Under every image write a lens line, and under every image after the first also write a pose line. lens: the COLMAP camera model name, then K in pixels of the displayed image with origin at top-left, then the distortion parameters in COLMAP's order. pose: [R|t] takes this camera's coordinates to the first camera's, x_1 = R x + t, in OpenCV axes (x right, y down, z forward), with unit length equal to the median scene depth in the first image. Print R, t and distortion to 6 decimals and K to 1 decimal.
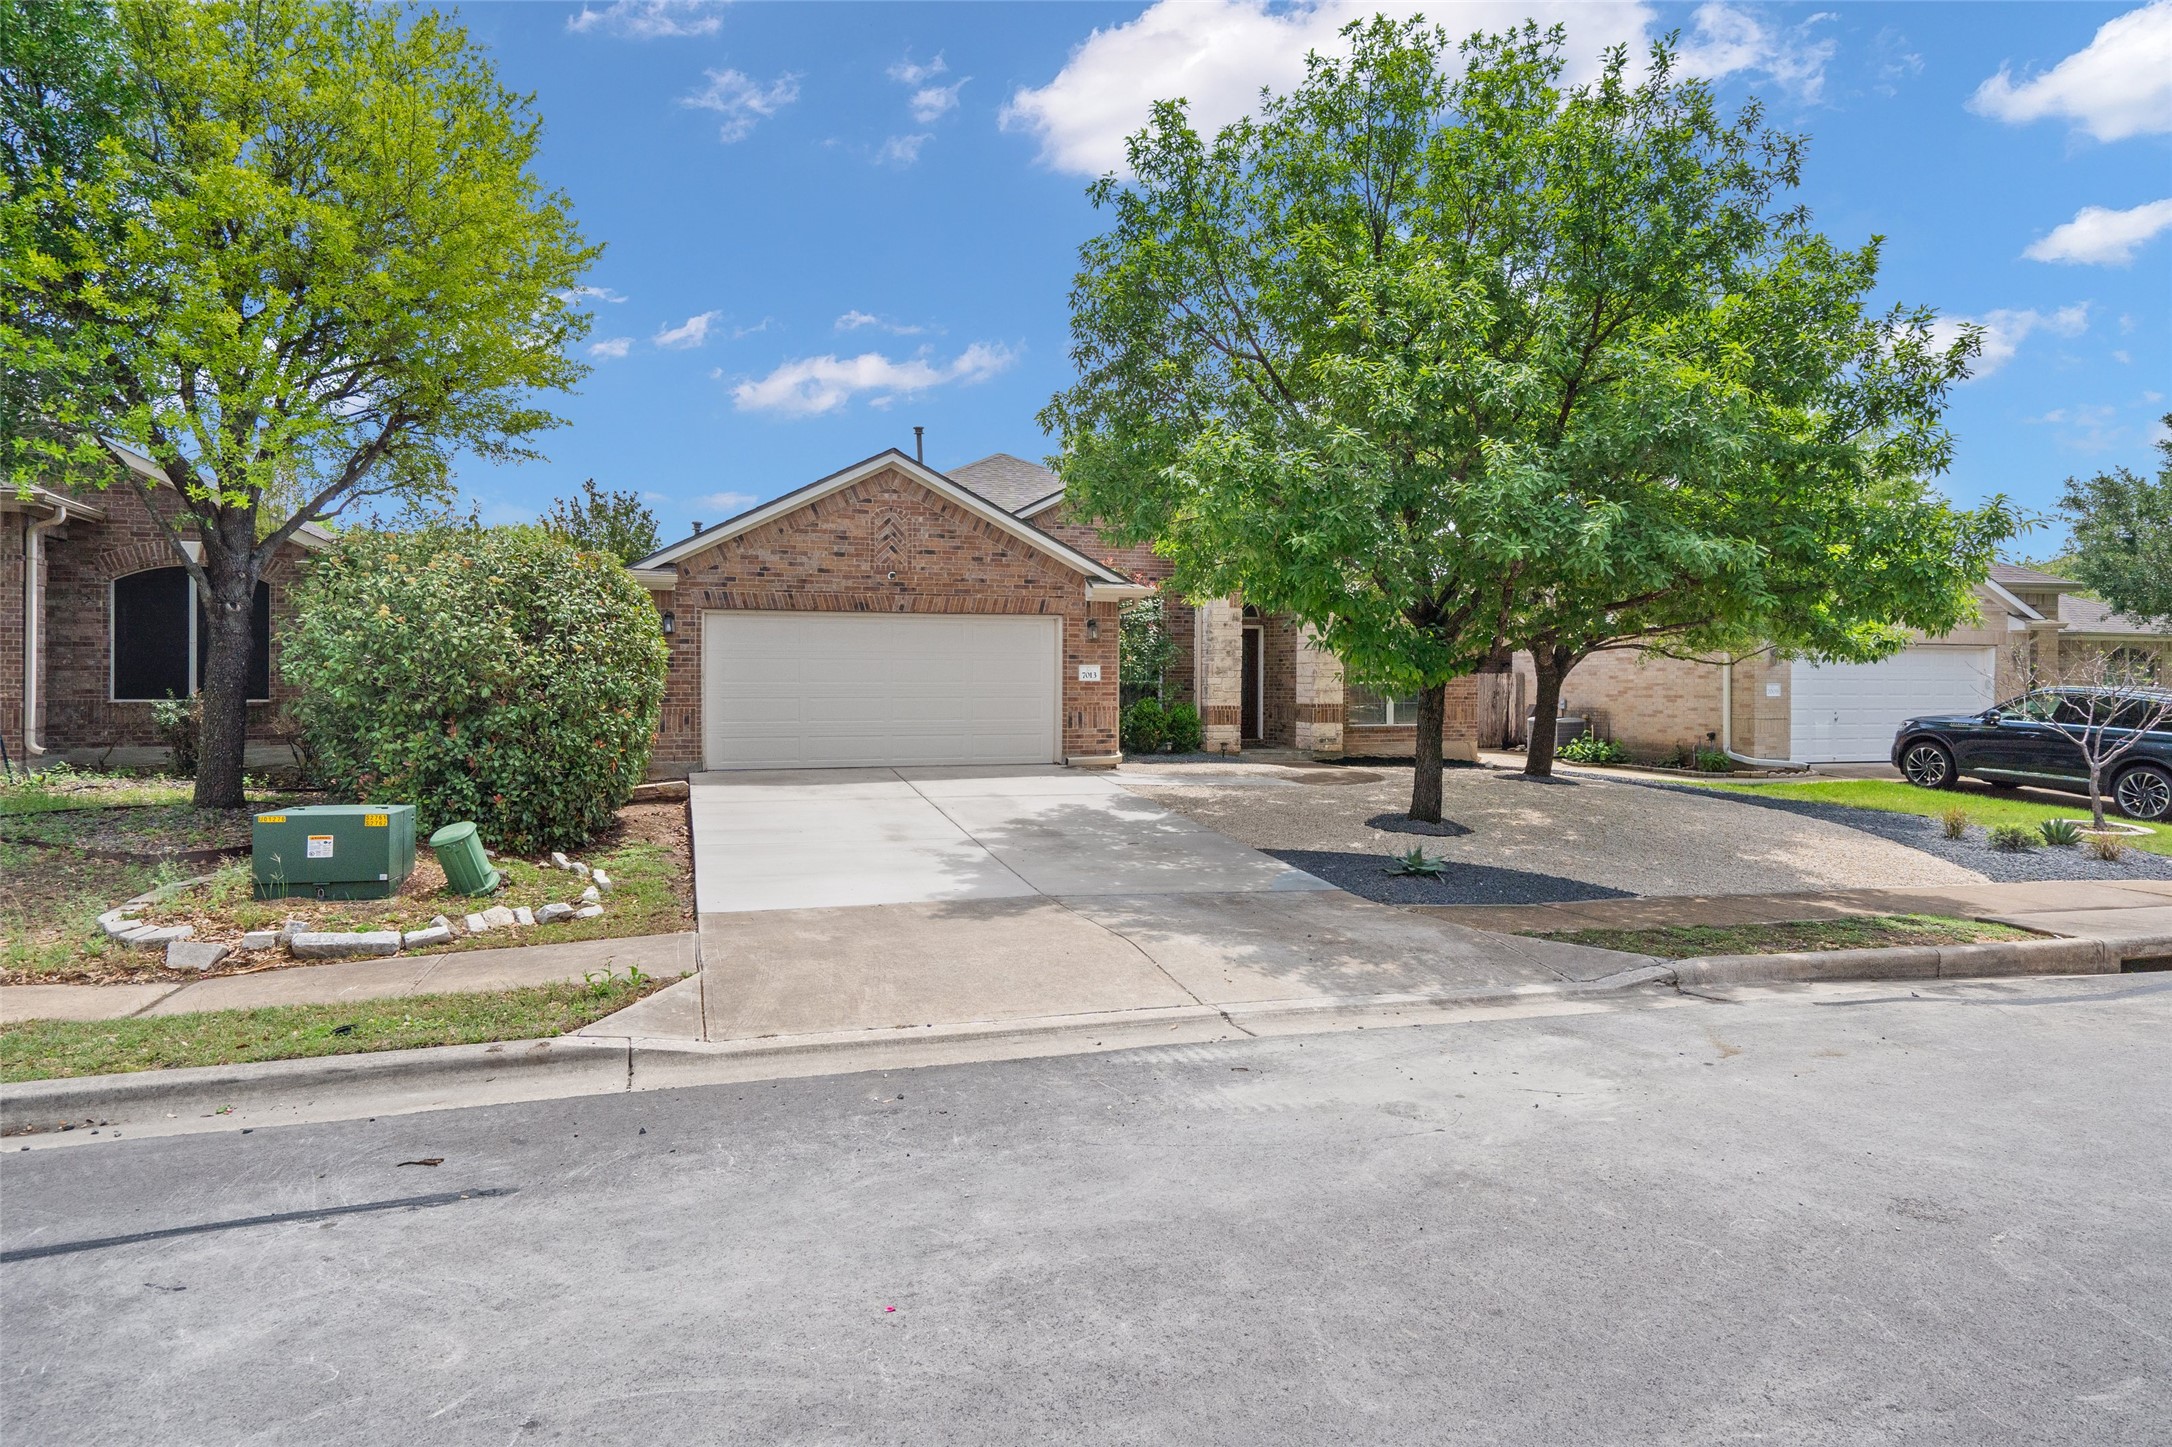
lens RADIAL K [[1174.5, 0, 1069.8], [0, 1174.5, 701.3], [0, 0, 1]] dist [0.005774, -0.000120]
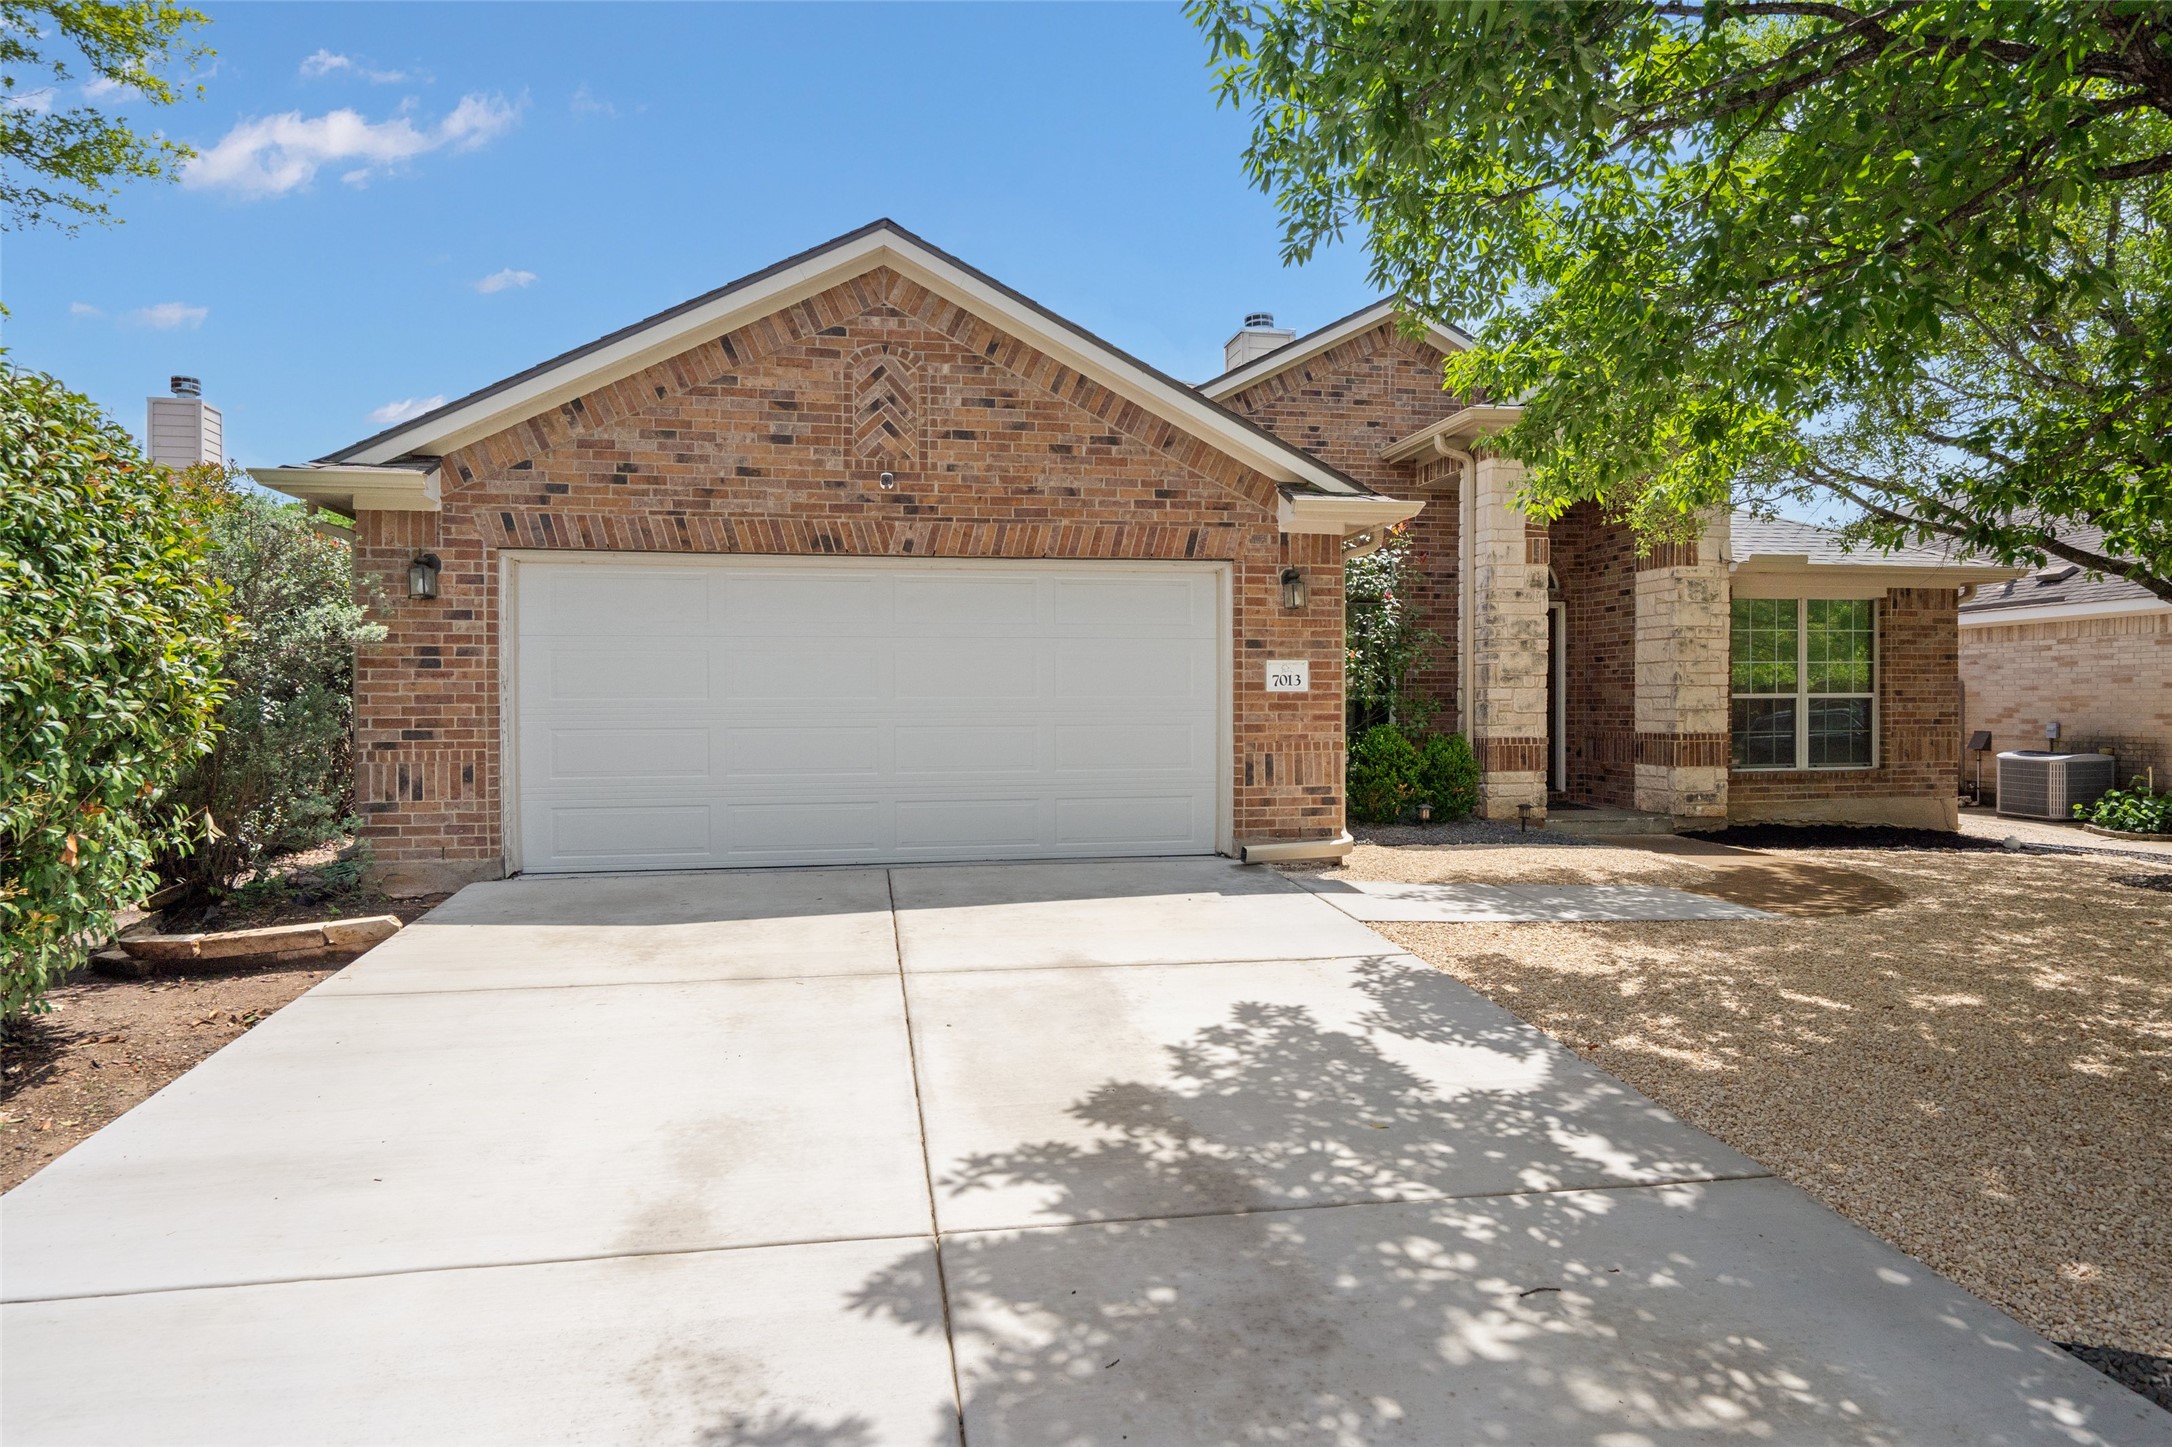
lens RADIAL K [[1174.5, 0, 1082.2], [0, 1174.5, 719.3], [0, 0, 1]] dist [0.005774, -0.000120]
pose [[0.992379, -0.006060, -0.123072, -0.008473], [0.005111, 0.999955, -0.008023, -0.001812], [0.123115, 0.007333, 0.992365, 0.491897]]
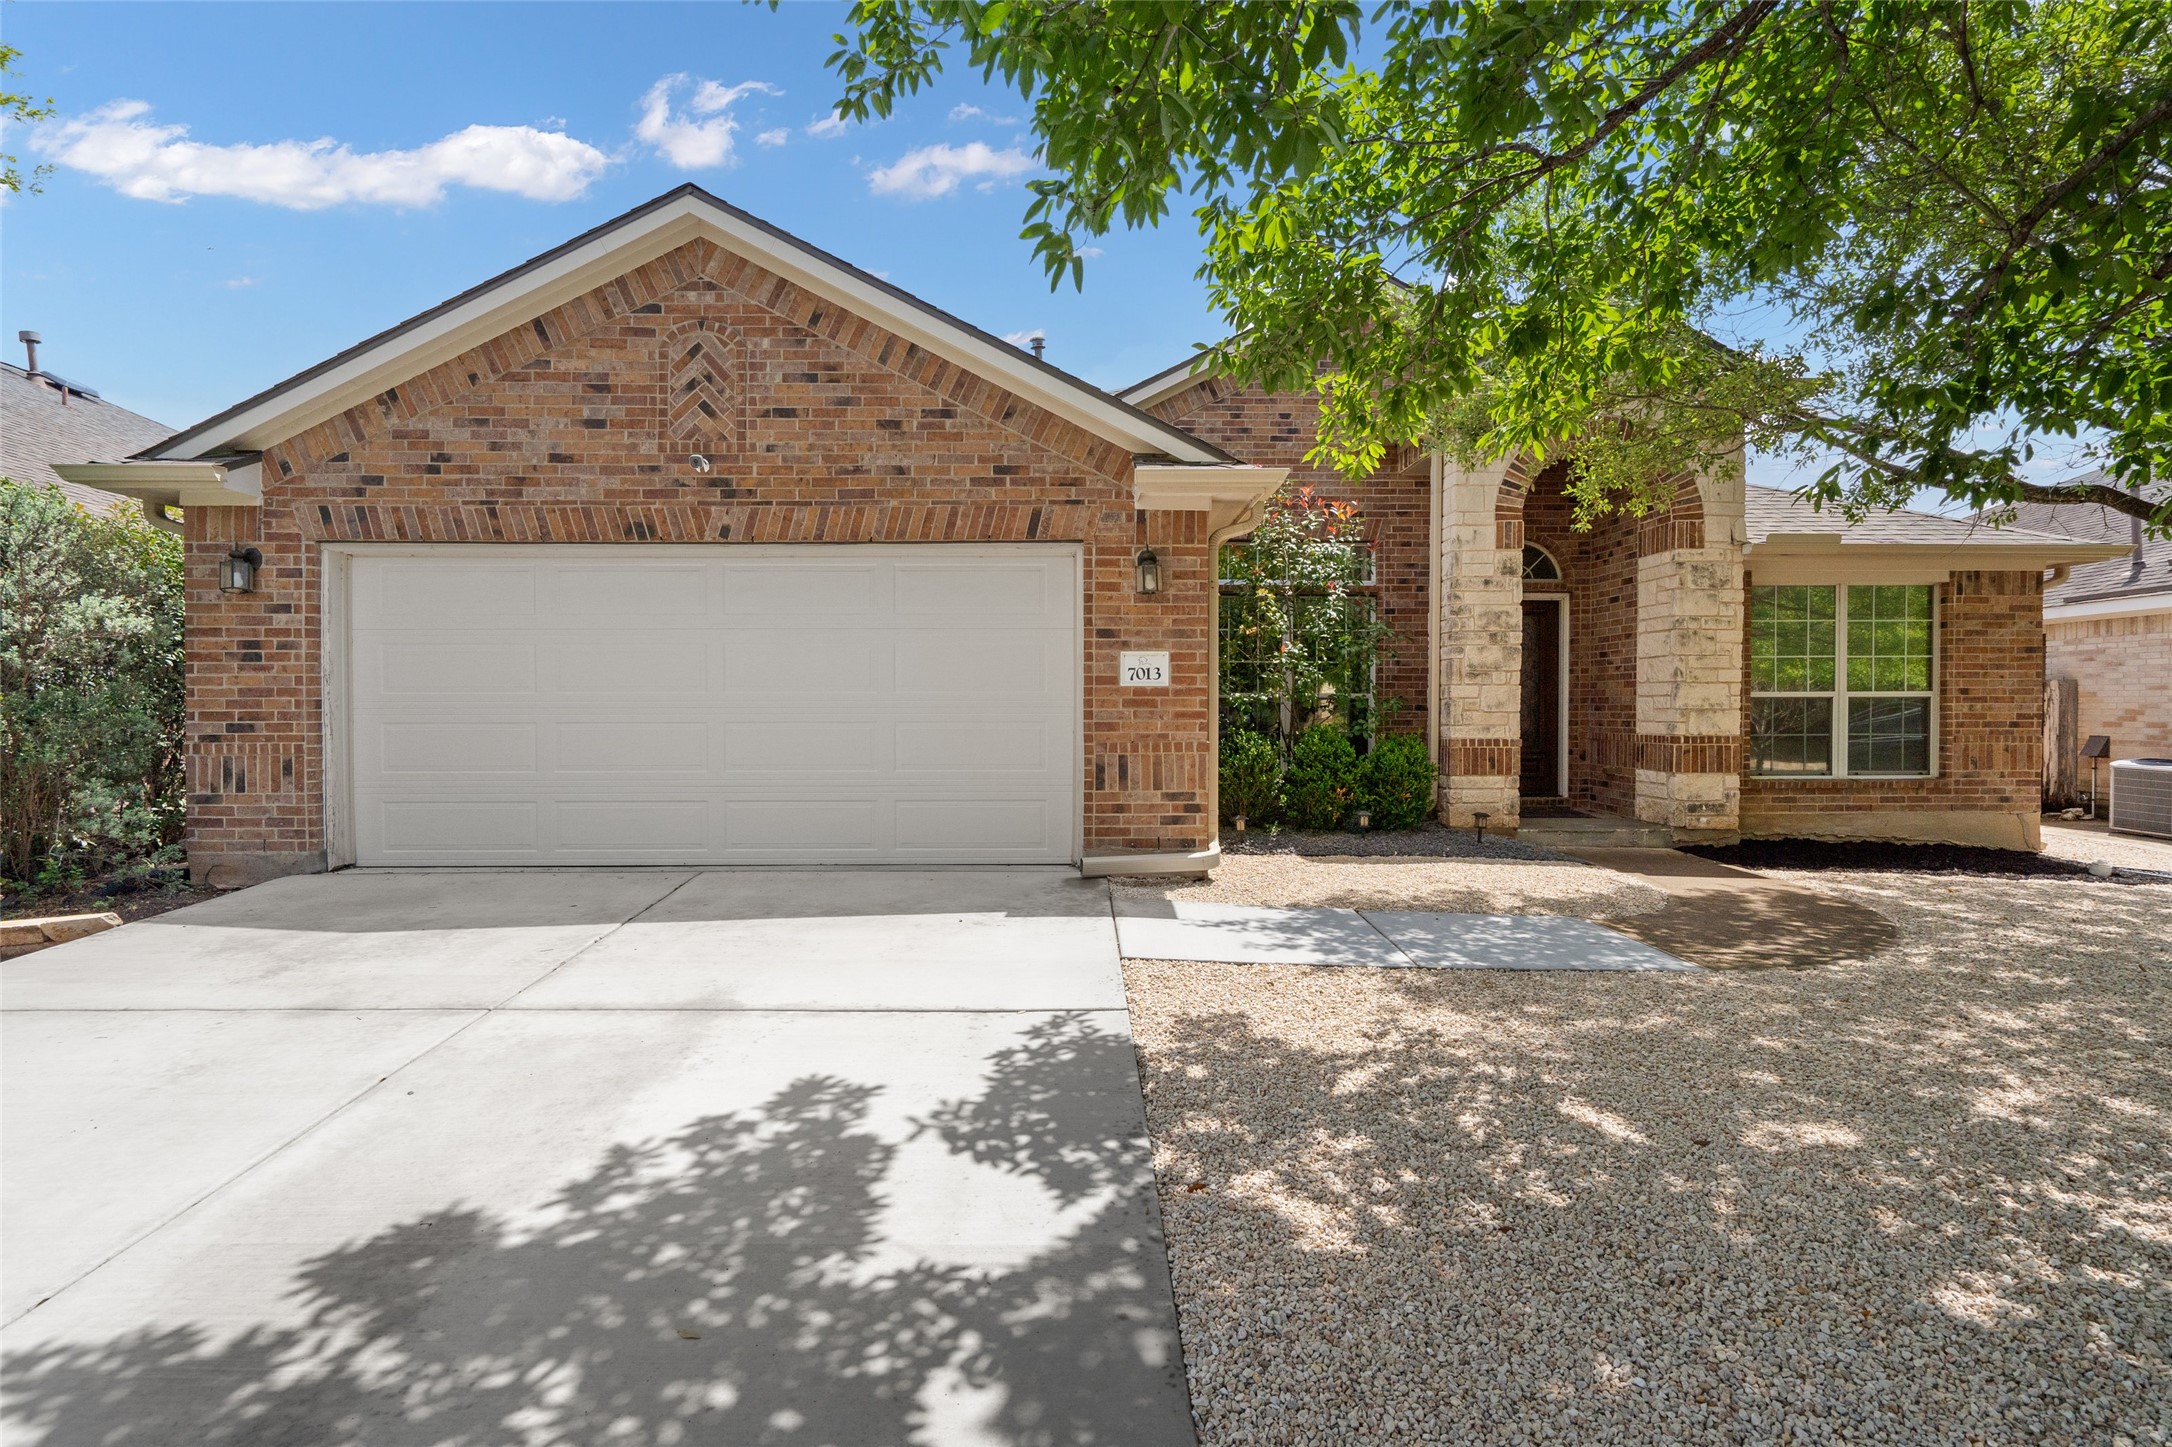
lens RADIAL K [[1025.8, 0, 1085.7], [0, 1025.8, 722.6], [0, 0, 1]] dist [-0.001803, 0.002975]
pose [[0.959909, 0.000025, -0.280310, 0.106680], [-0.001290, 0.999990, -0.004327, -0.001514], [0.280307, 0.004515, 0.959900, 0.616290]]
